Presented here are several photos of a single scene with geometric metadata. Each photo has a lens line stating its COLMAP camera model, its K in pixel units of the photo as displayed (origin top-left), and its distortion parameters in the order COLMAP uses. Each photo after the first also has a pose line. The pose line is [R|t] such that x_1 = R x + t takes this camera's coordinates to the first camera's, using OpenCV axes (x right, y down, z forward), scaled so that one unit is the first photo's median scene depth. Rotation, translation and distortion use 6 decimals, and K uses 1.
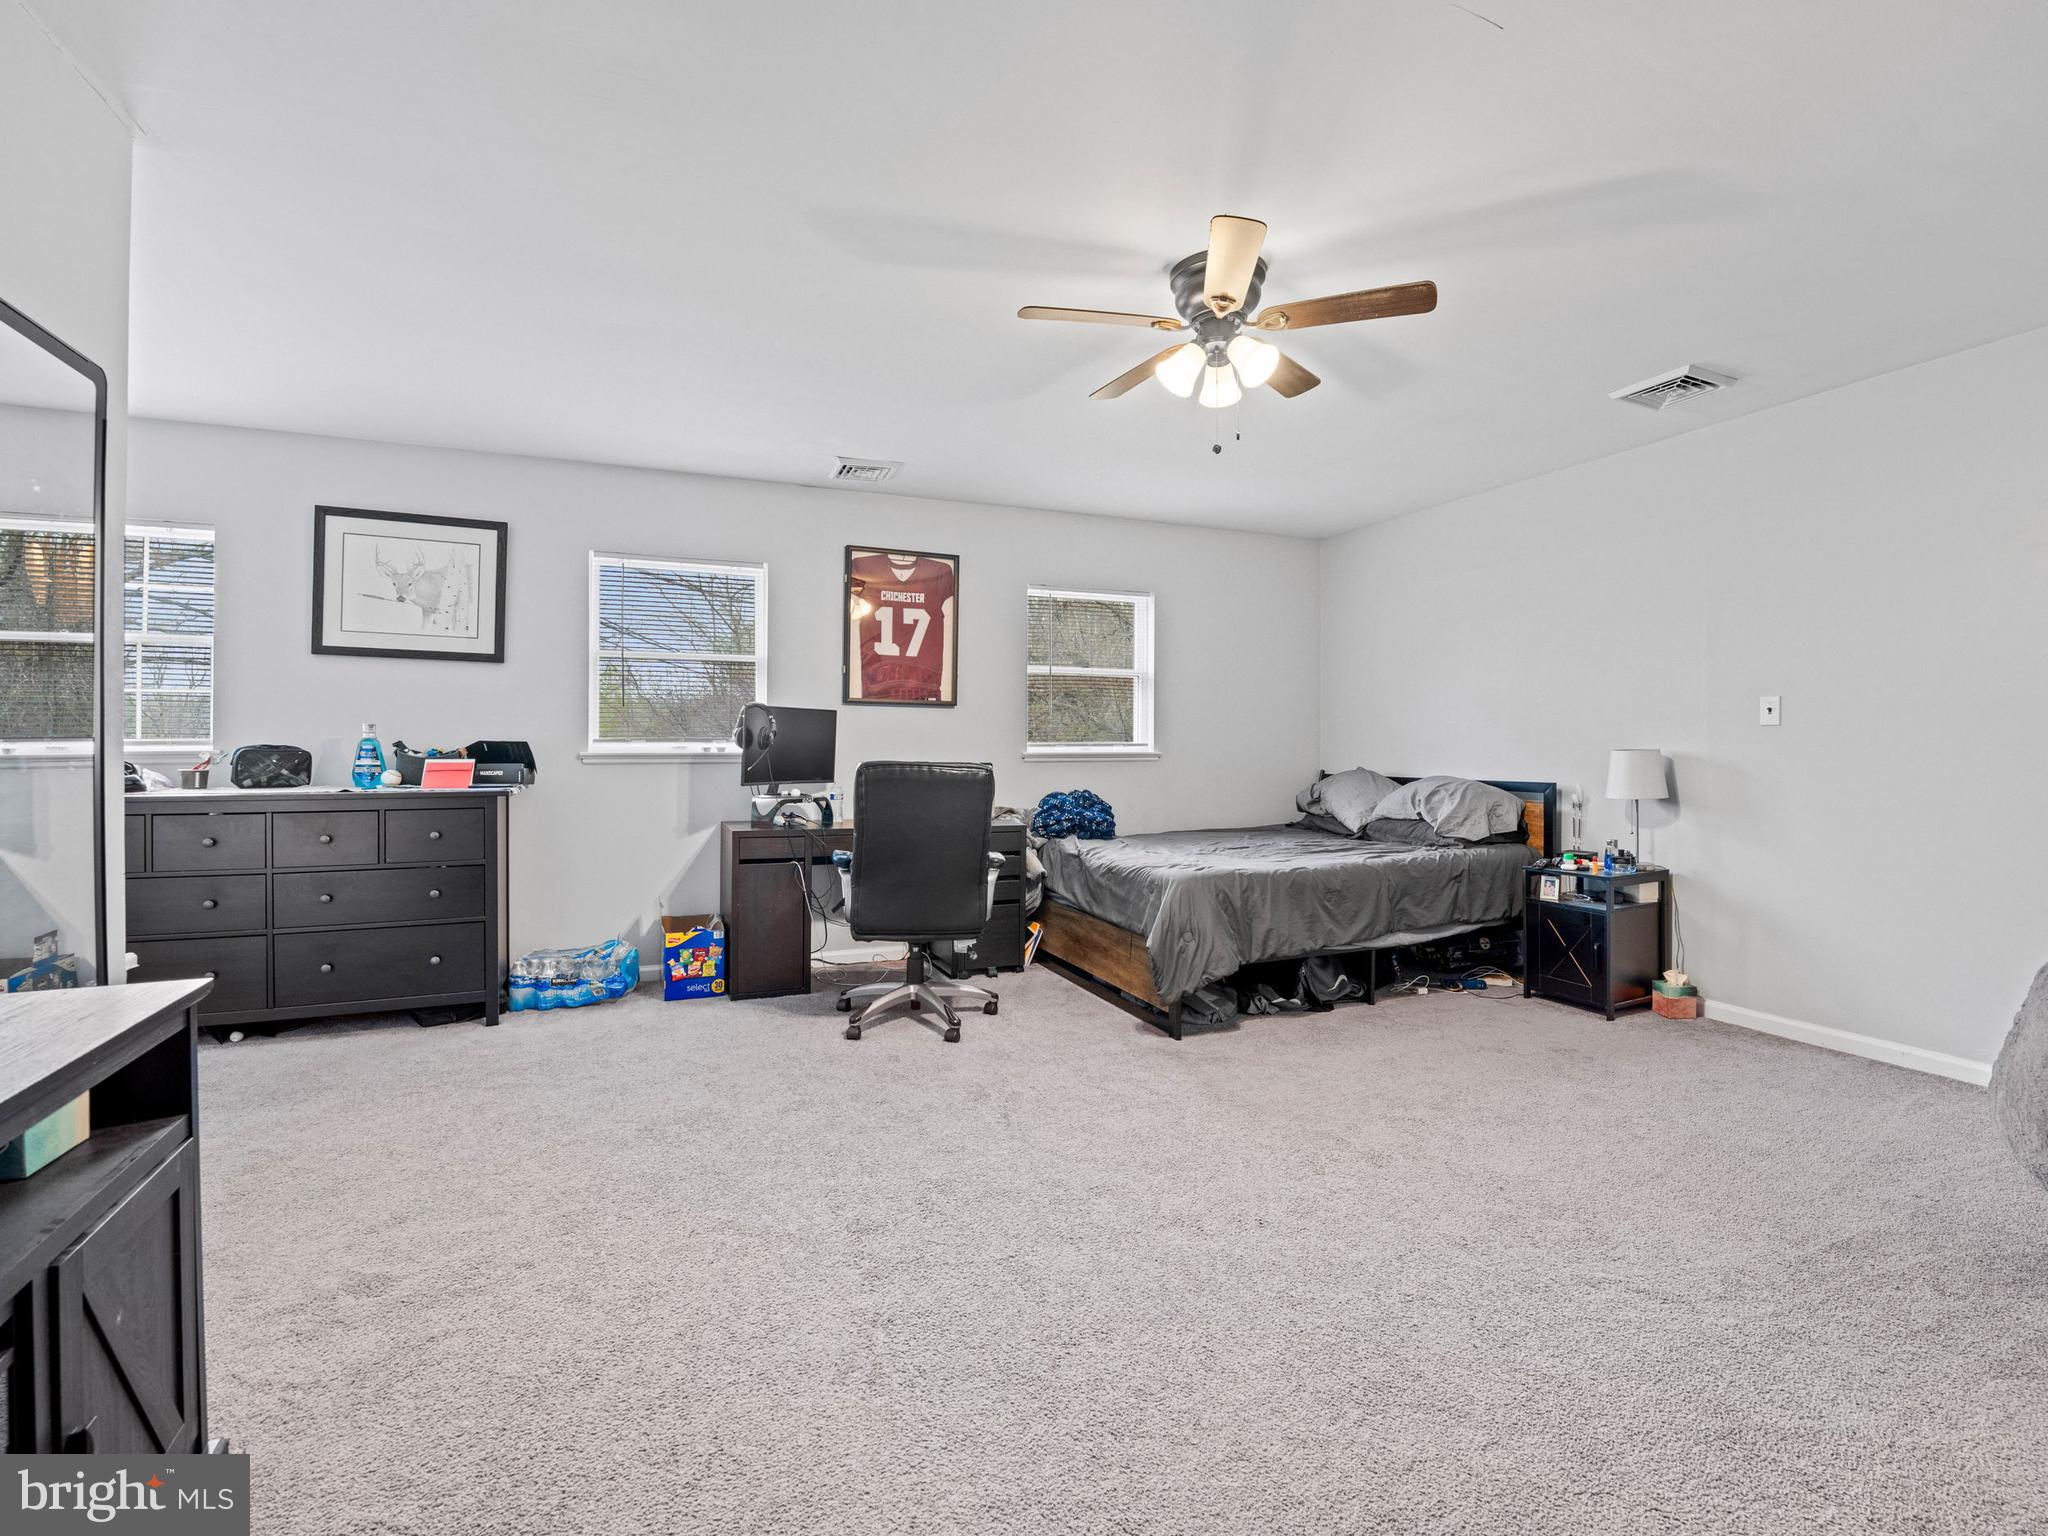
lens RADIAL K [[942.9, 0, 1016.8], [0, 942.9, 742.2], [0, 0, 1]] dist [-0.028644, -0.000016]
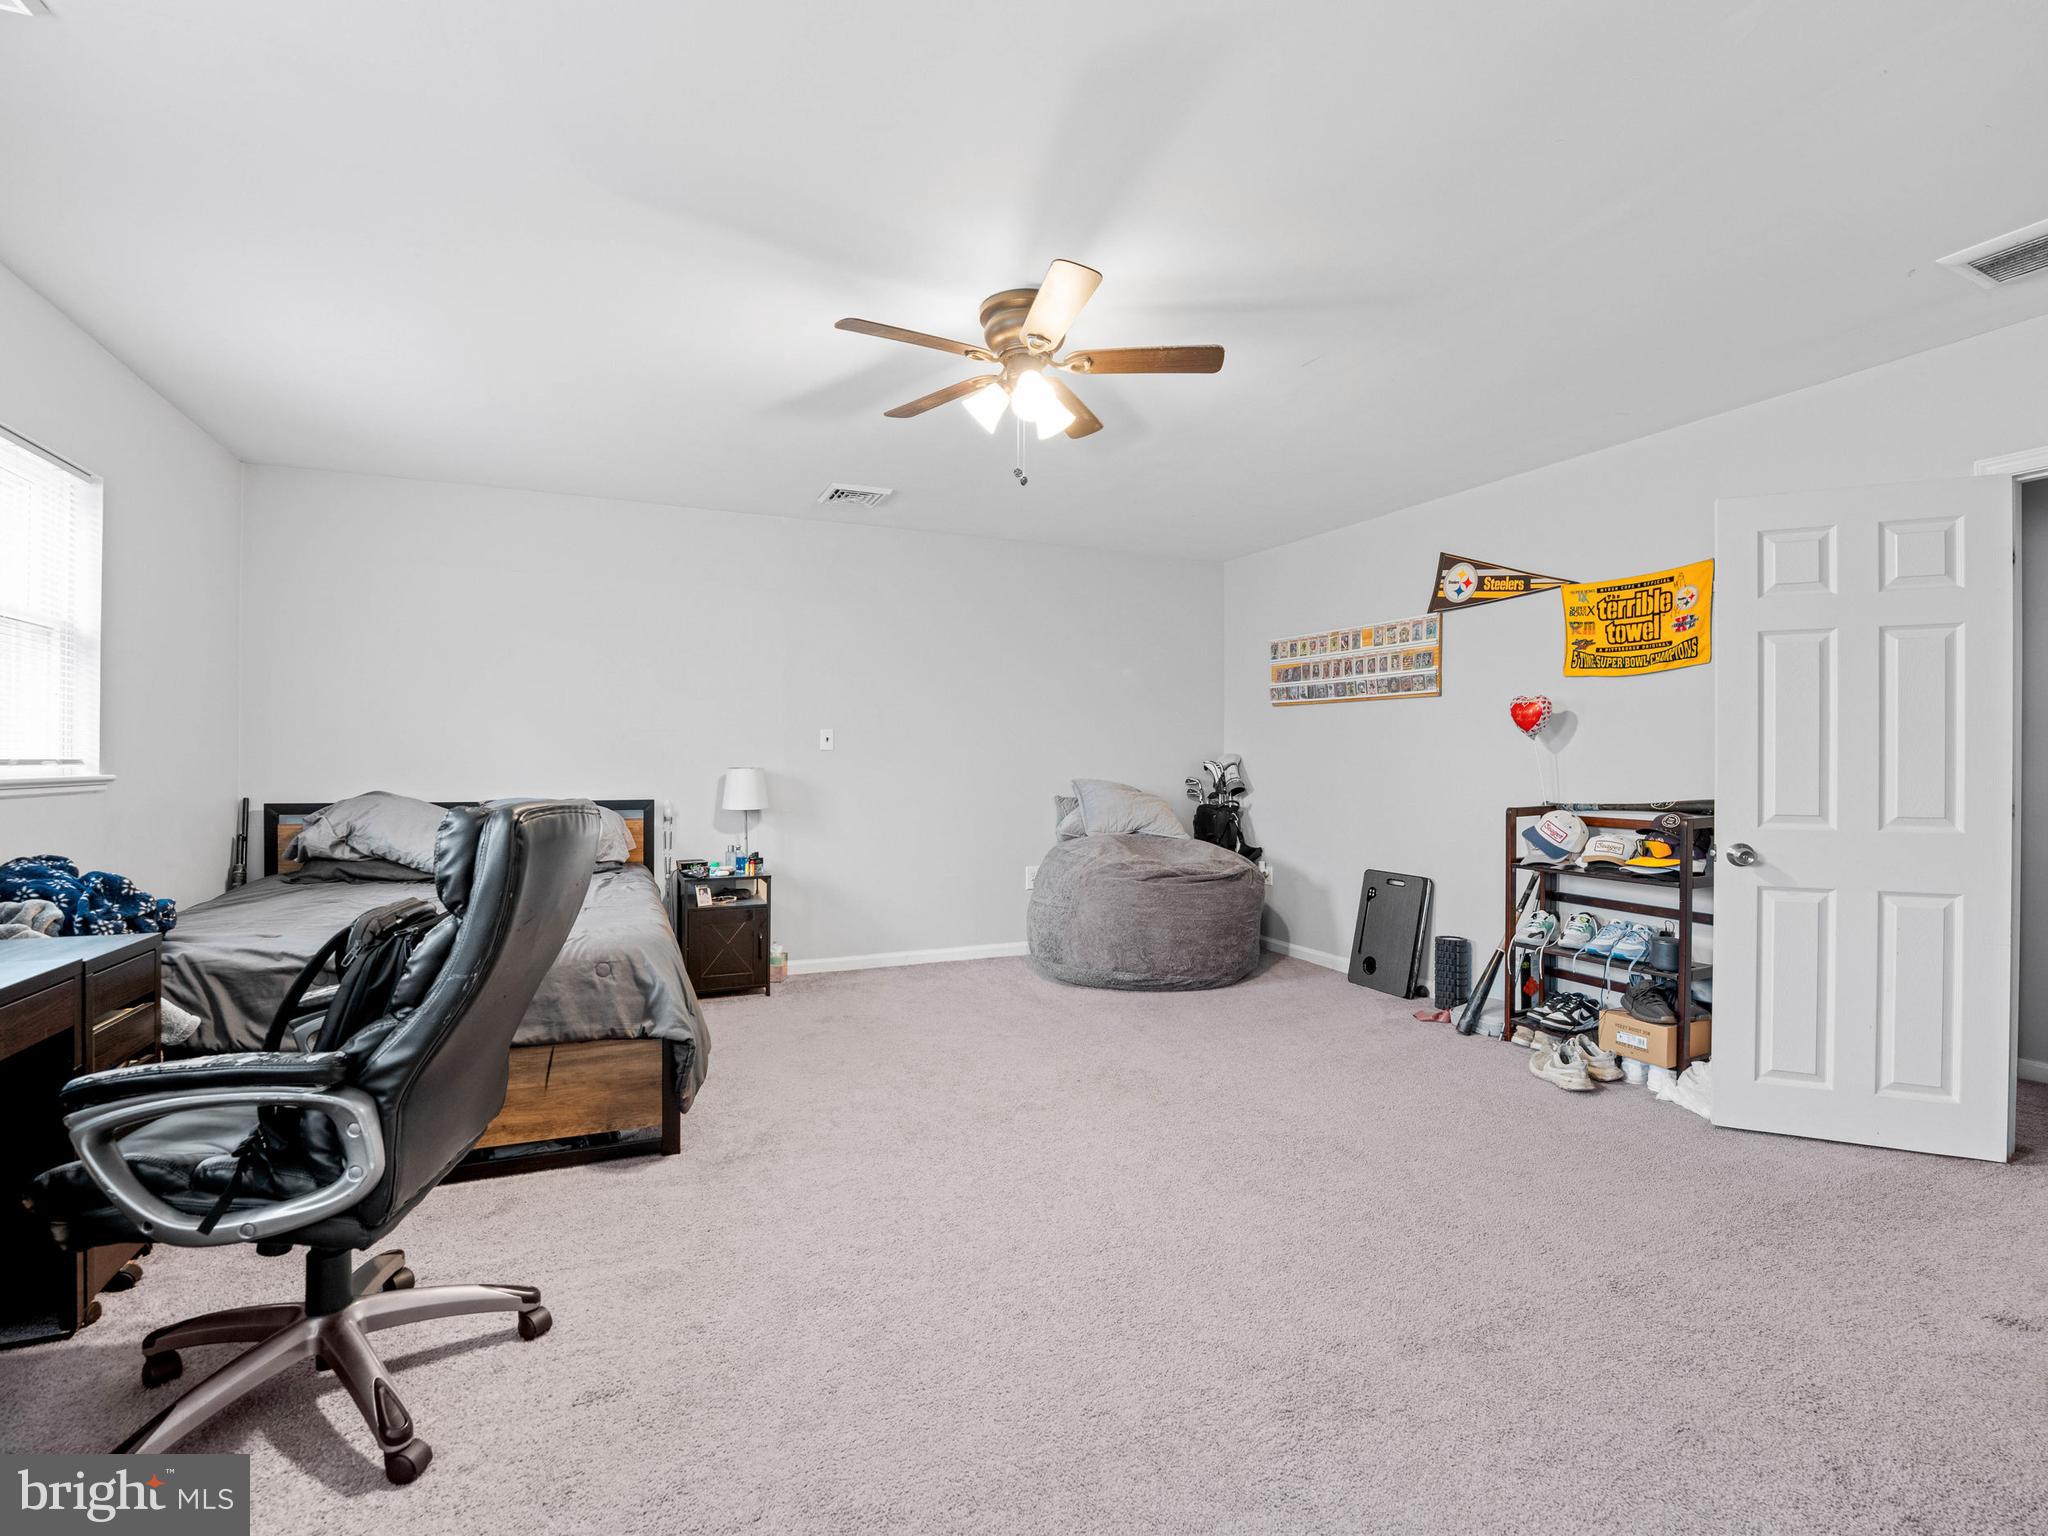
lens RADIAL K [[929.7, 0, 1024.0], [0, 929.7, 768.0], [0, 0, 1]] dist [-0.033381, 0.000076]
pose [[-0.032081, -0.006186, 0.999466, -0.563779], [-0.010184, 0.999931, 0.005862, -0.003111], [-0.999433, -0.009991, -0.032141, 0.721970]]
